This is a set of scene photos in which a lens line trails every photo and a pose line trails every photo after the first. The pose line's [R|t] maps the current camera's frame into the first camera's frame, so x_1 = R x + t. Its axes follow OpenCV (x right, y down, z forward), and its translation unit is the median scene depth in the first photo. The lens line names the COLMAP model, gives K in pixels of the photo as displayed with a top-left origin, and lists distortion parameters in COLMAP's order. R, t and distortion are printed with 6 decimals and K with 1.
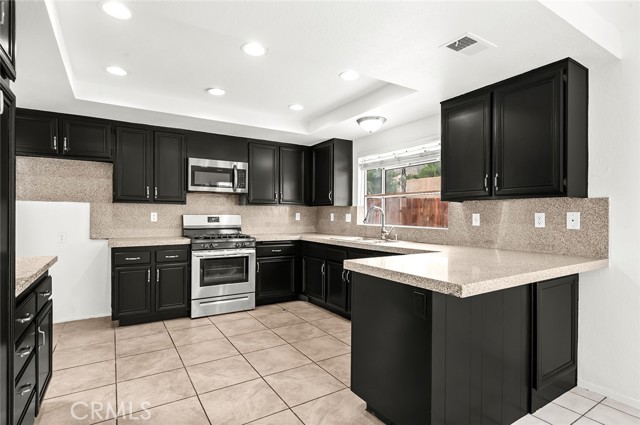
lens RADIAL K [[326.8, 0, 334.3], [0, 326.8, 215.9], [0, 0, 1]] dist [-0.005098, 0.000092]
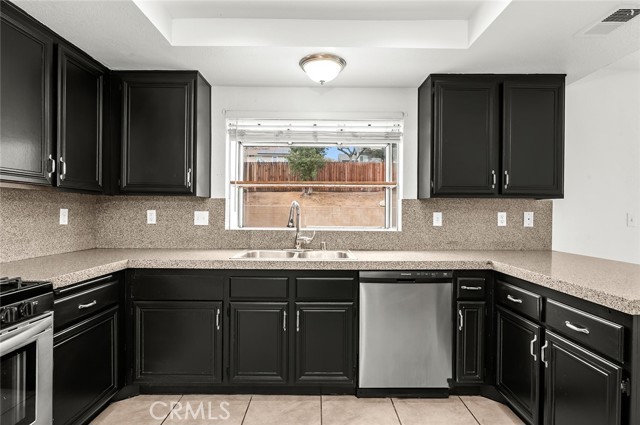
lens RADIAL K [[326.8, 0, 322.8], [0, 326.8, 211.4], [0, 0, 1]] dist [-0.005098, 0.000092]
pose [[0.554352, 0.002992, 0.832277, -0.428888], [-0.001214, 0.999995, -0.002786, -0.006437], [-0.832281, 0.000534, 0.554354, 0.675698]]
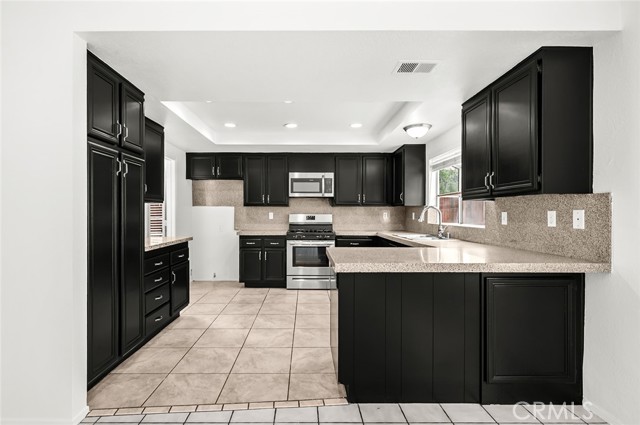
lens RADIAL K [[318.6, 0, 320.2], [0, 318.6, 213.8], [0, 0, 1]] dist [-0.003284, 0.000266]
pose [[0.849167, -0.002783, -0.528117, 0.413909], [-0.000448, 0.999982, -0.005989, 0.003210], [0.528125, 0.005322, 0.849150, -0.078328]]
